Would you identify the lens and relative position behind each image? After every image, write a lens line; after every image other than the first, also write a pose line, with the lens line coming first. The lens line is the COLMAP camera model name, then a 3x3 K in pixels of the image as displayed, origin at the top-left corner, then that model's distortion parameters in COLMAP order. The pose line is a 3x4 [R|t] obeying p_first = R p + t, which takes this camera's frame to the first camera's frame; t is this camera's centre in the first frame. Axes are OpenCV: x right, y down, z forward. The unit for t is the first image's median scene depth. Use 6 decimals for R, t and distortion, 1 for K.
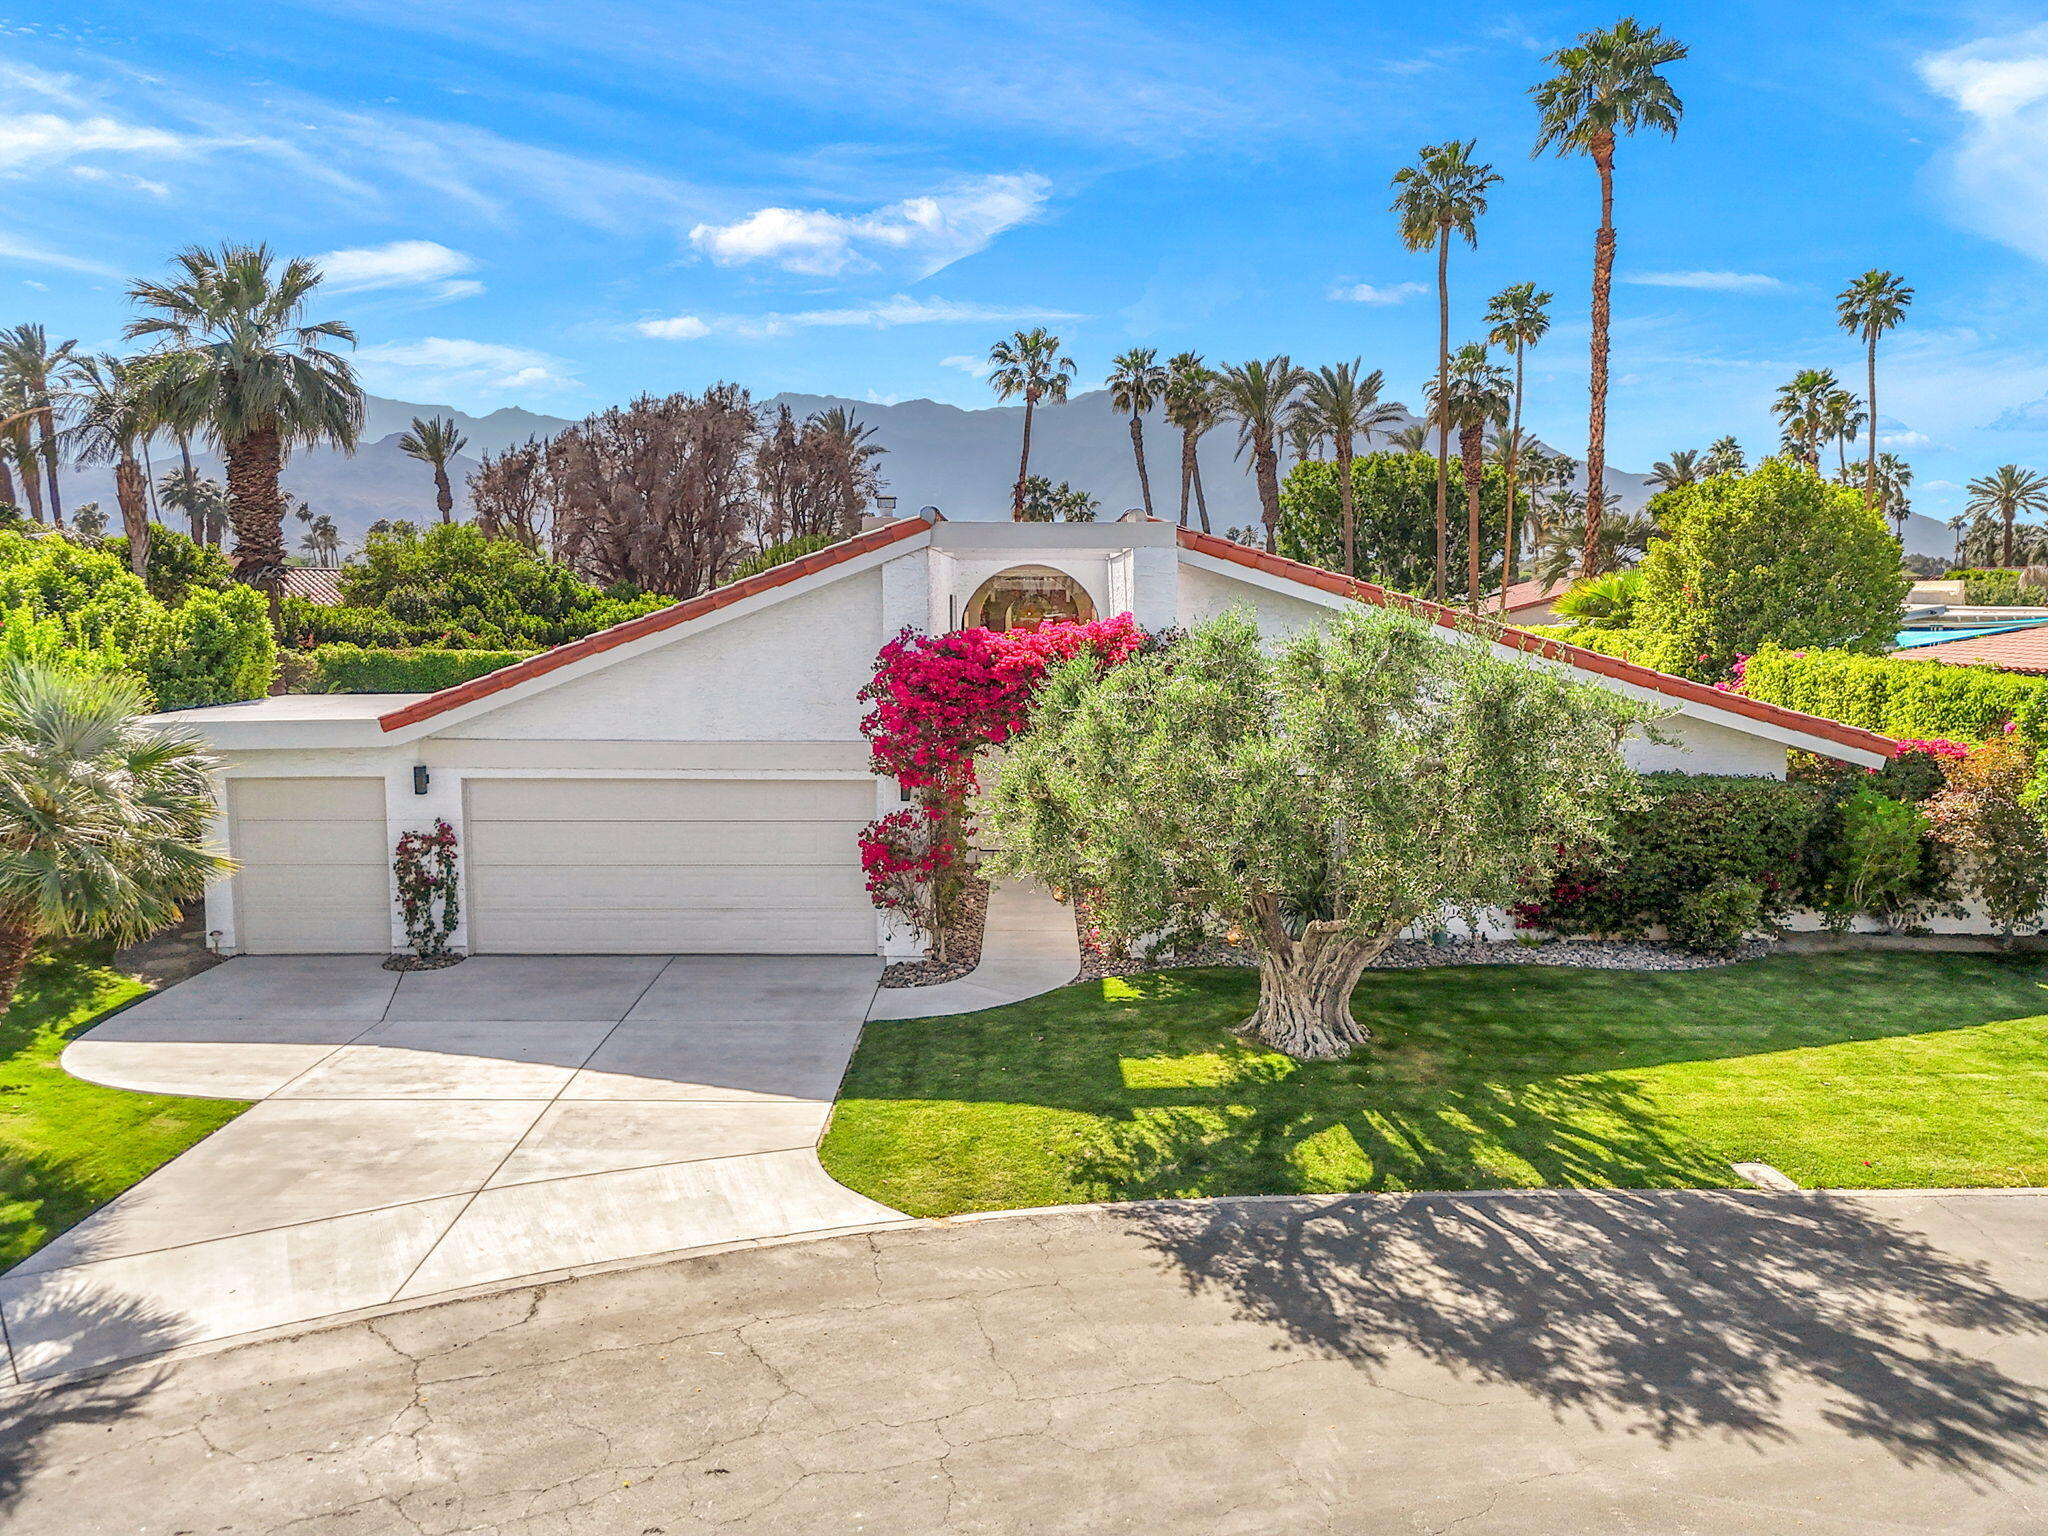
lens RADIAL K [[1513.7, 0, 1024.0], [0, 1513.7, 768.0], [0, 0, 1]] dist [0.064123, -0.051554]
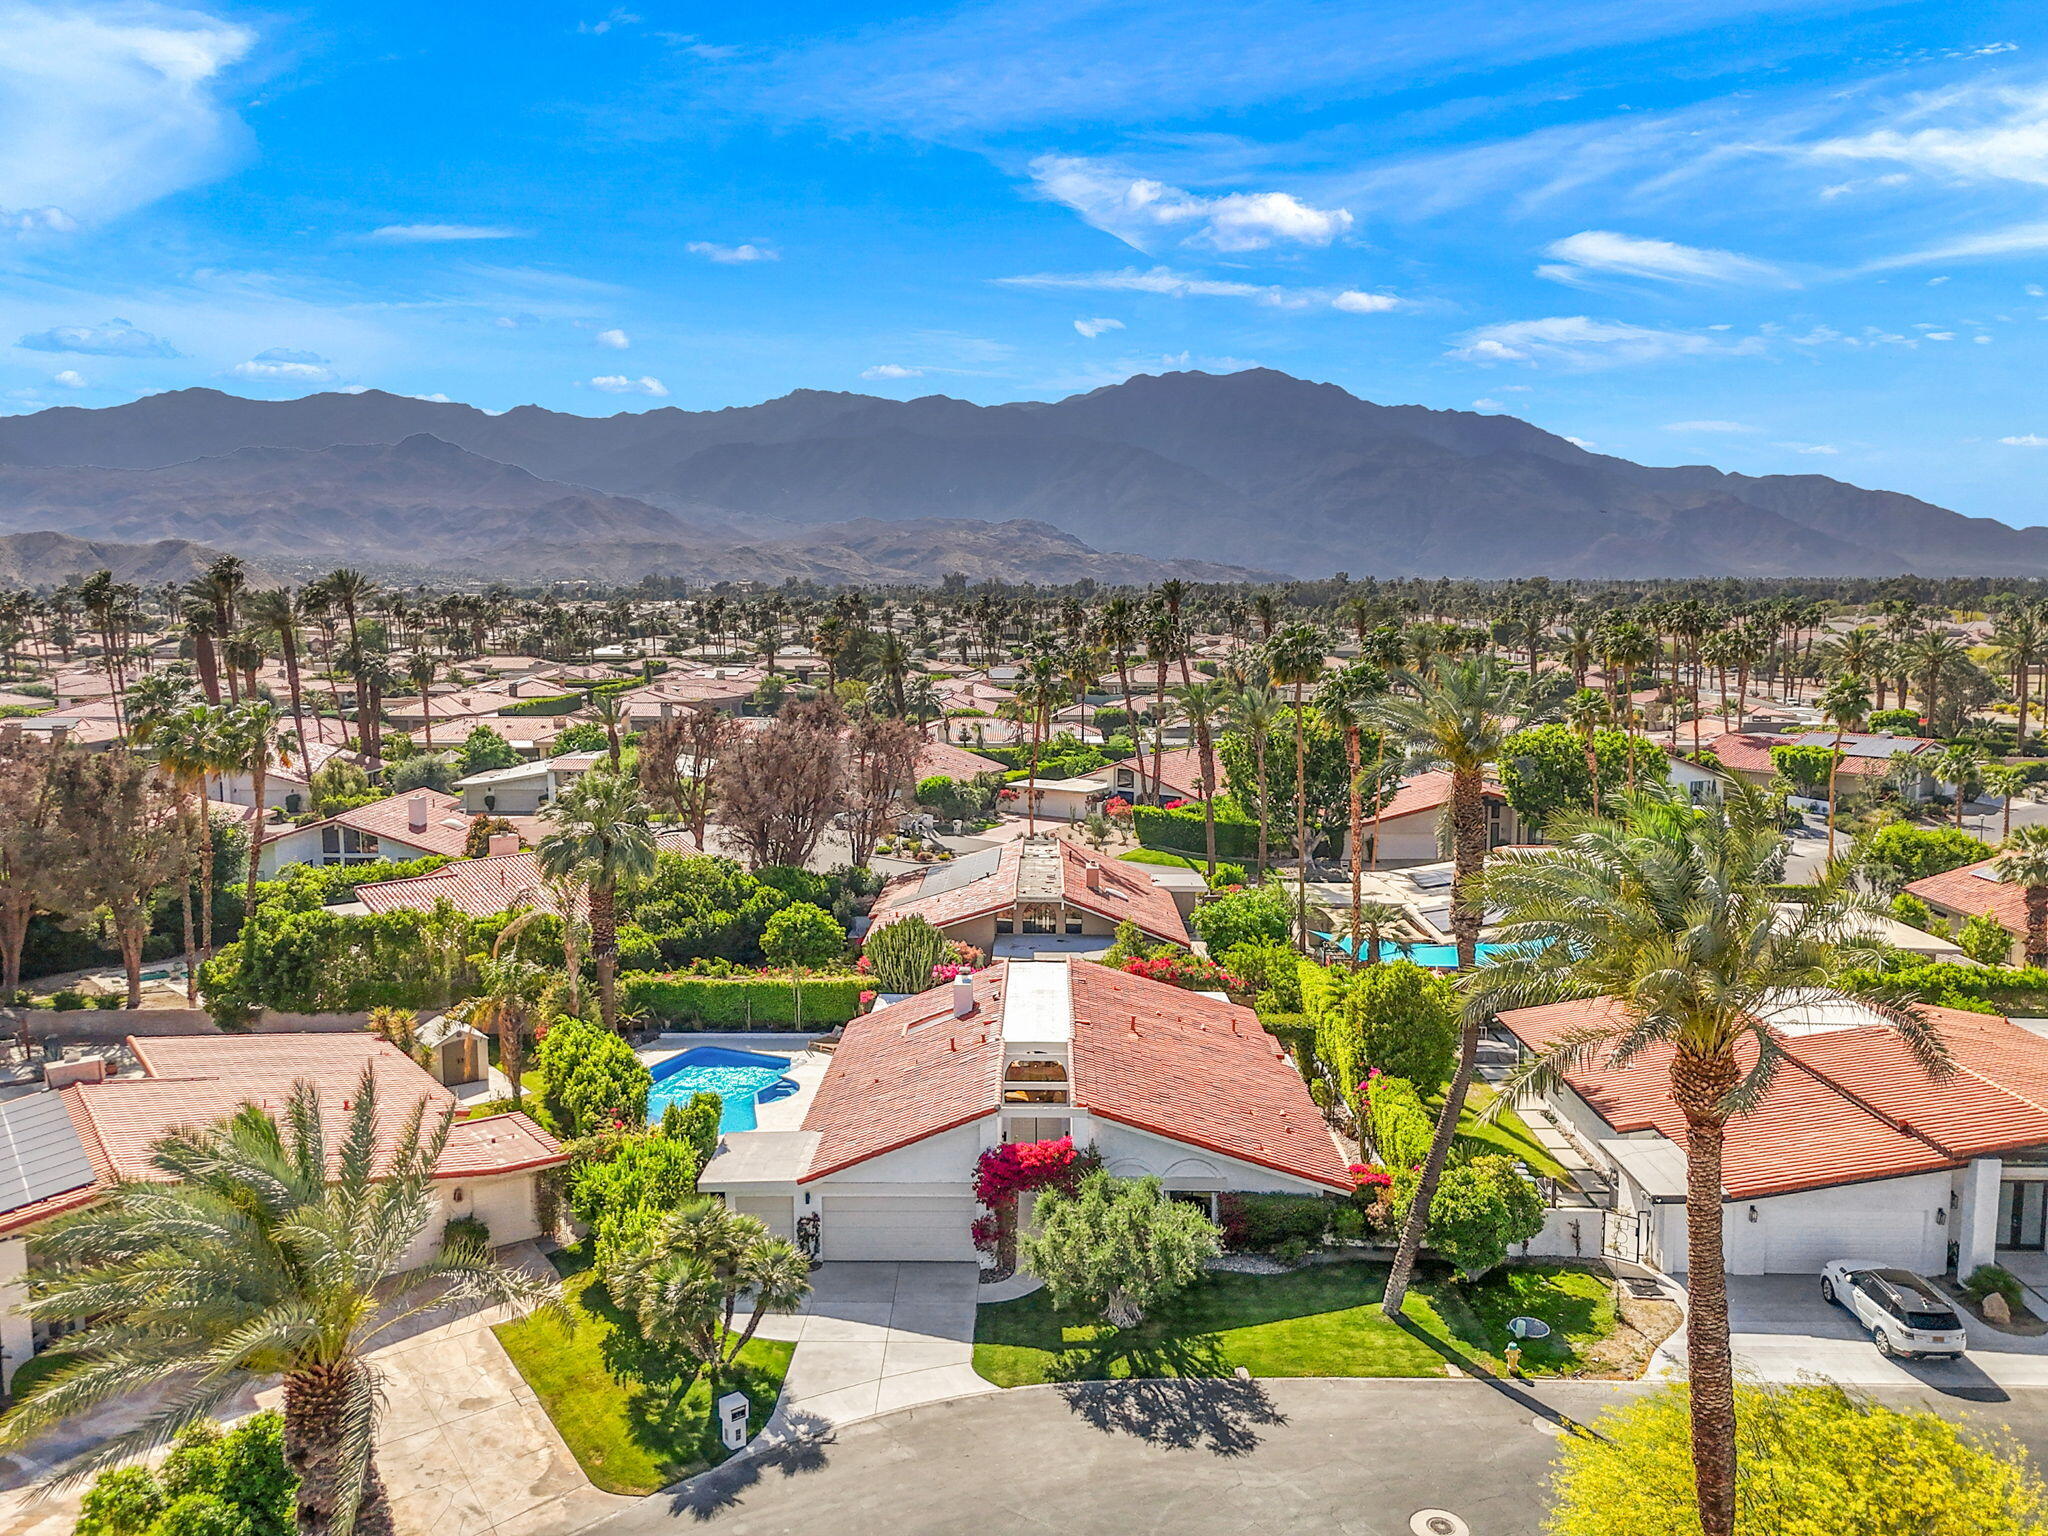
lens RADIAL K [[1513.7, 0, 1024.0], [0, 1513.7, 768.0], [0, 0, 1]] dist [0.064123, -0.051554]
pose [[0.999952, -0.000161, -0.009804, 0.017454], [0.000191, 0.999995, 0.003103, -1.112202], [0.009804, -0.003105, 0.999947, -2.457686]]
